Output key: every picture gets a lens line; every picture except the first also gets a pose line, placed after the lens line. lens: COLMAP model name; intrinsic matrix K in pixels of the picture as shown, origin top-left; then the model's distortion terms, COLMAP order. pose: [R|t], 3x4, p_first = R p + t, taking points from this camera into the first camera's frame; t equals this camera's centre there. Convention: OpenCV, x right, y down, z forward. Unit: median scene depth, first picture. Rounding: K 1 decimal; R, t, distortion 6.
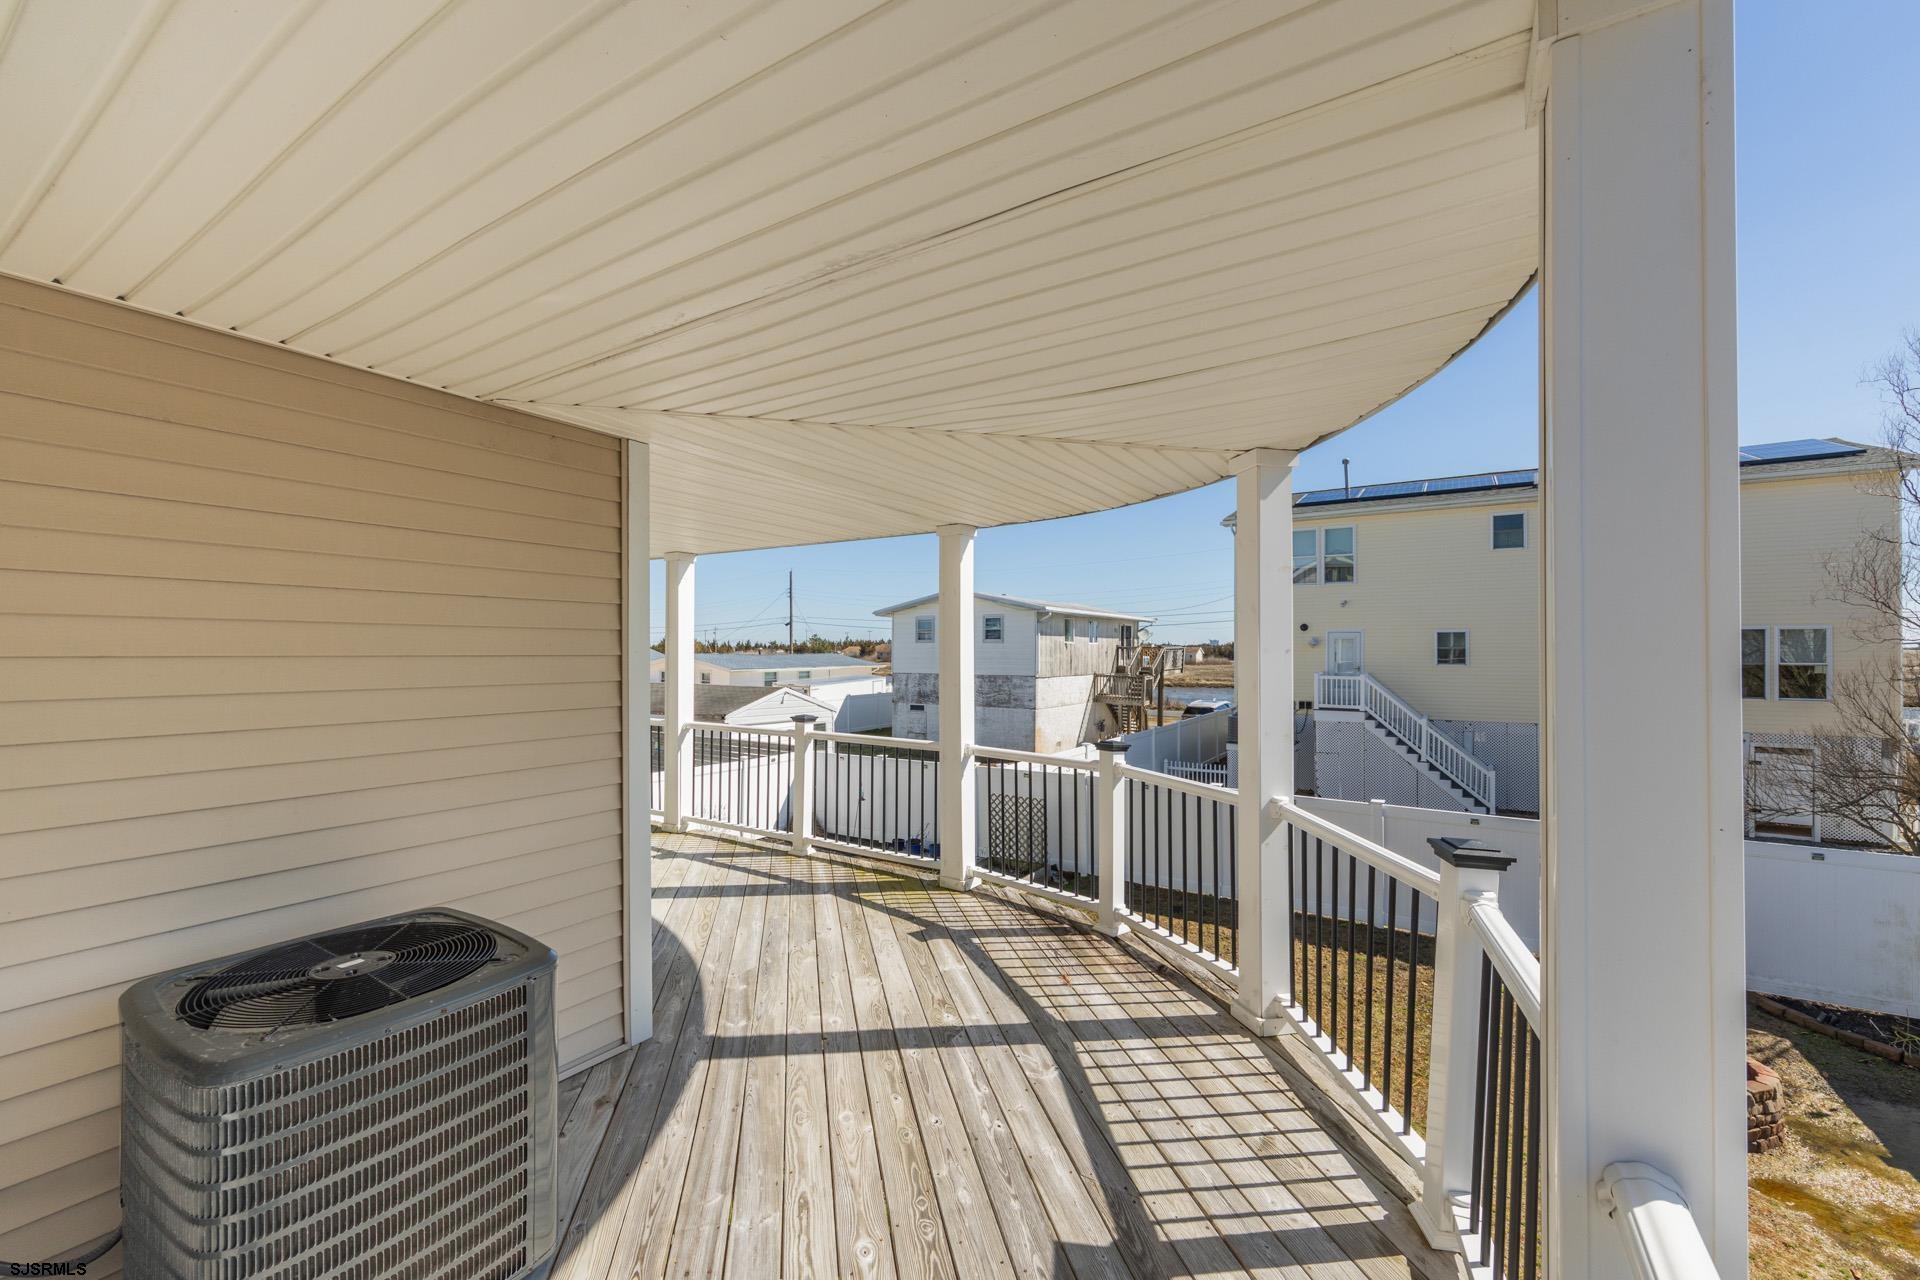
lens RADIAL K [[769.6, 0, 916.7], [0, 769.6, 636.4], [0, 0, 1]] dist [-0.001462, -0.000044]
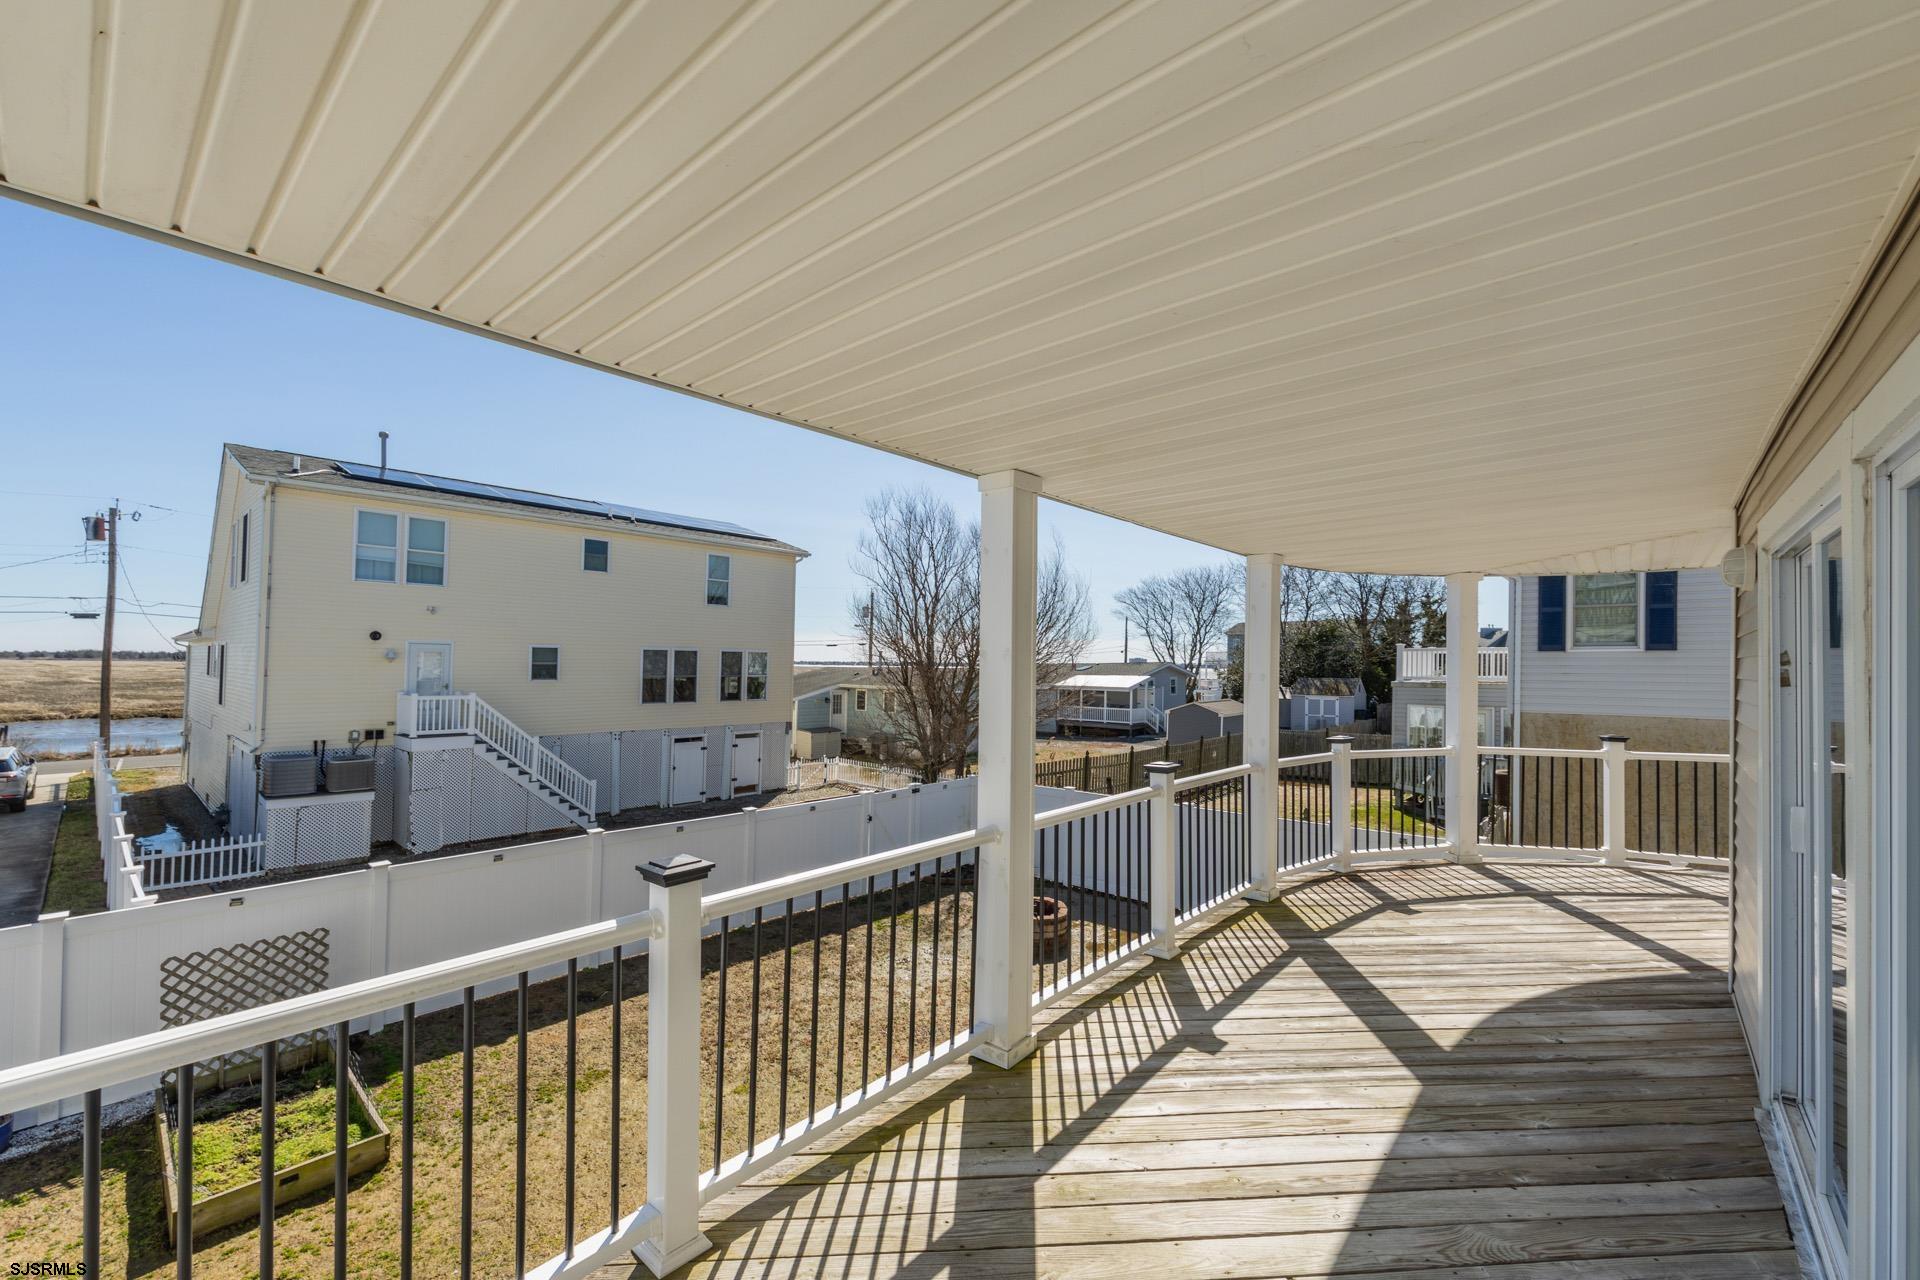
lens RADIAL K [[779.5, 0, 1013.7], [0, 779.5, 655.1], [0, 0, 1]] dist [-0.000500, -0.000084]
pose [[0.081737, 0.016363, 0.996520, -0.228911], [-0.023432, 0.999620, -0.014492, 0.003902], [-0.996378, -0.022166, 0.082090, 0.276914]]
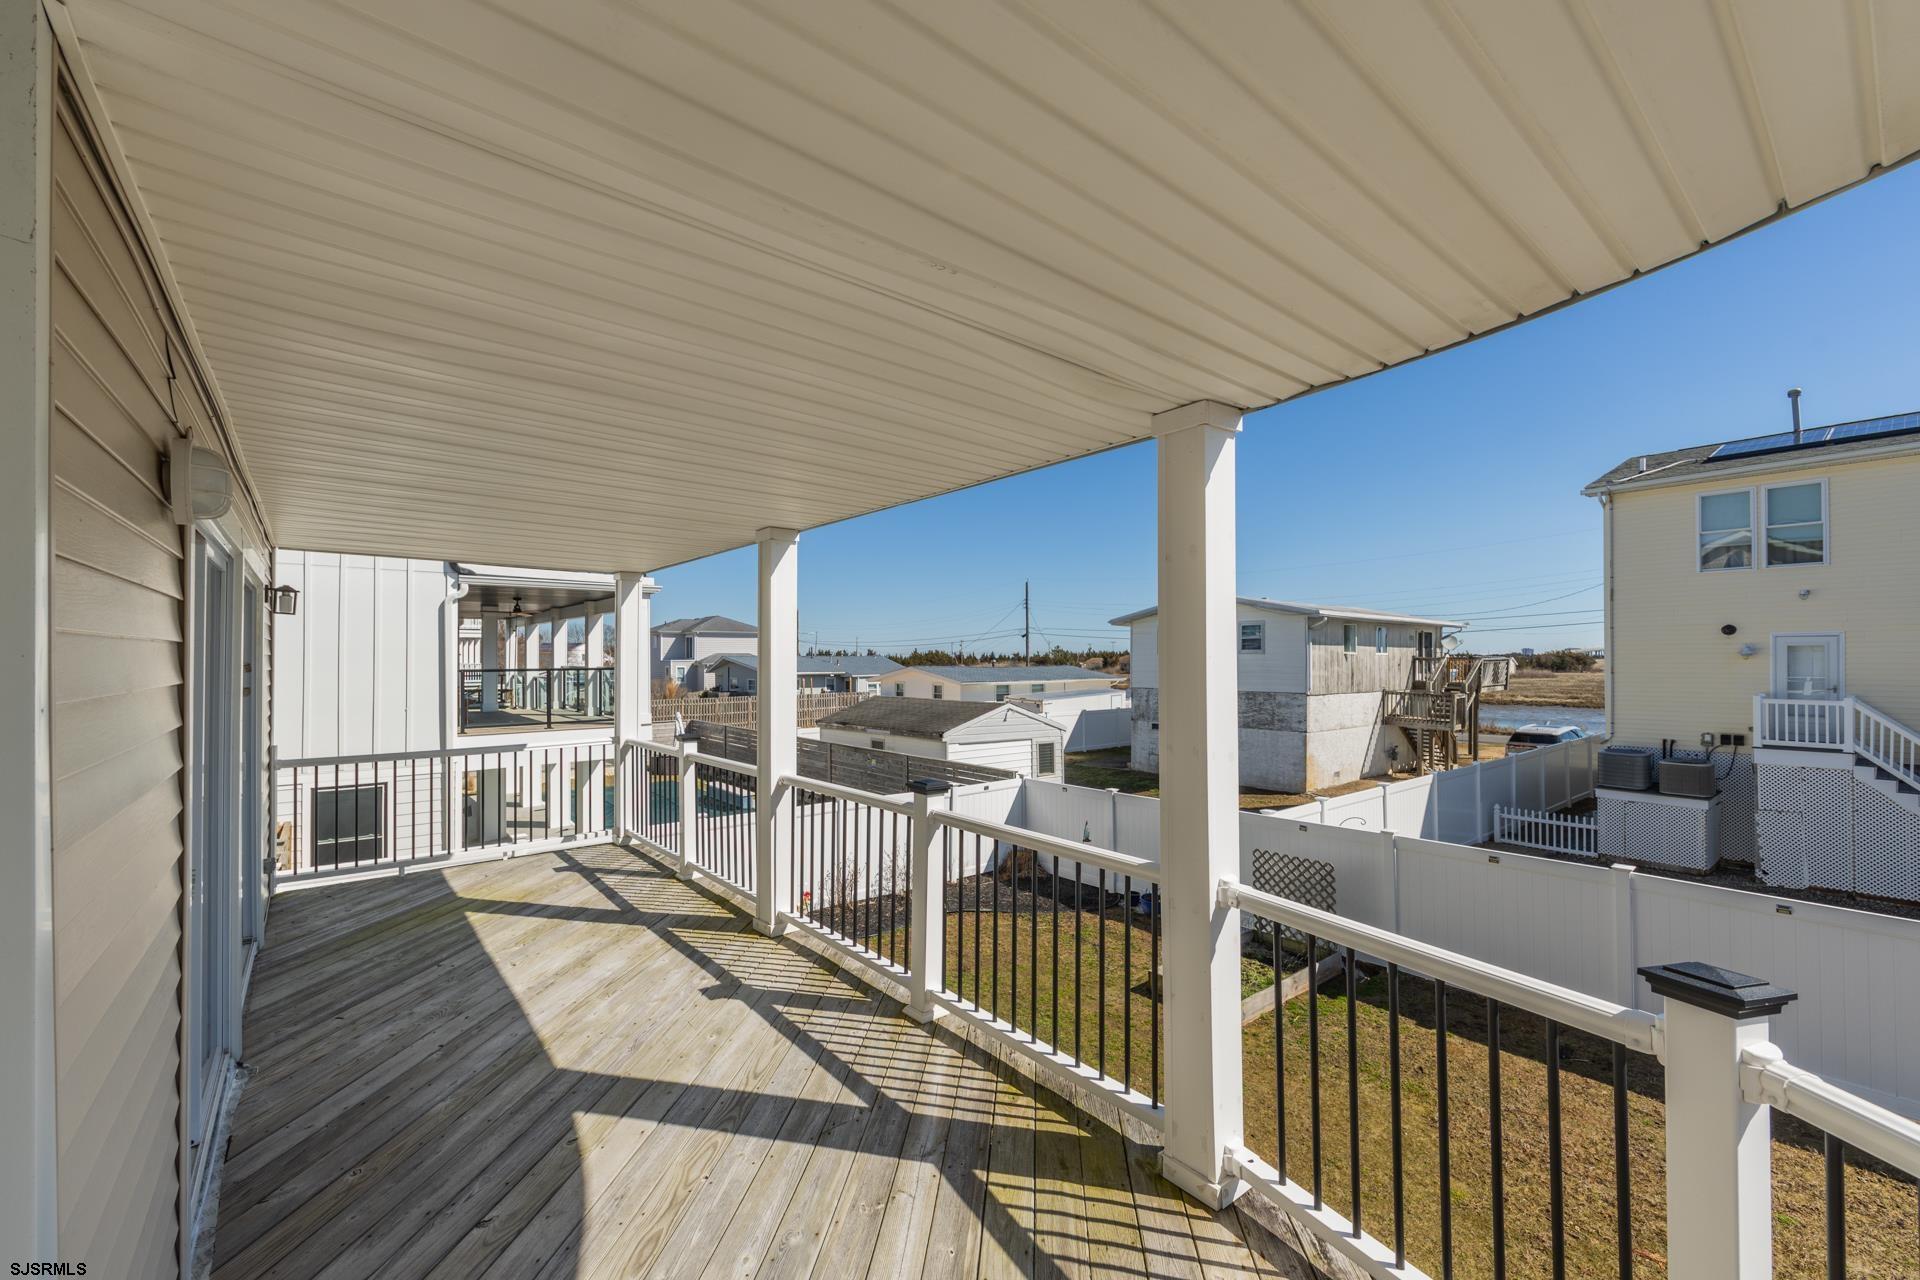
lens RADIAL K [[755.4, 0, 927.3], [0, 755.4, 648.0], [0, 0, 1]] dist [0.001155, 0.000232]
pose [[0.954516, -0.007452, -0.298068, 0.007112], [0.007418, 0.999972, -0.001246, 0.000075], [0.298069, -0.001022, 0.954544, 0.113069]]
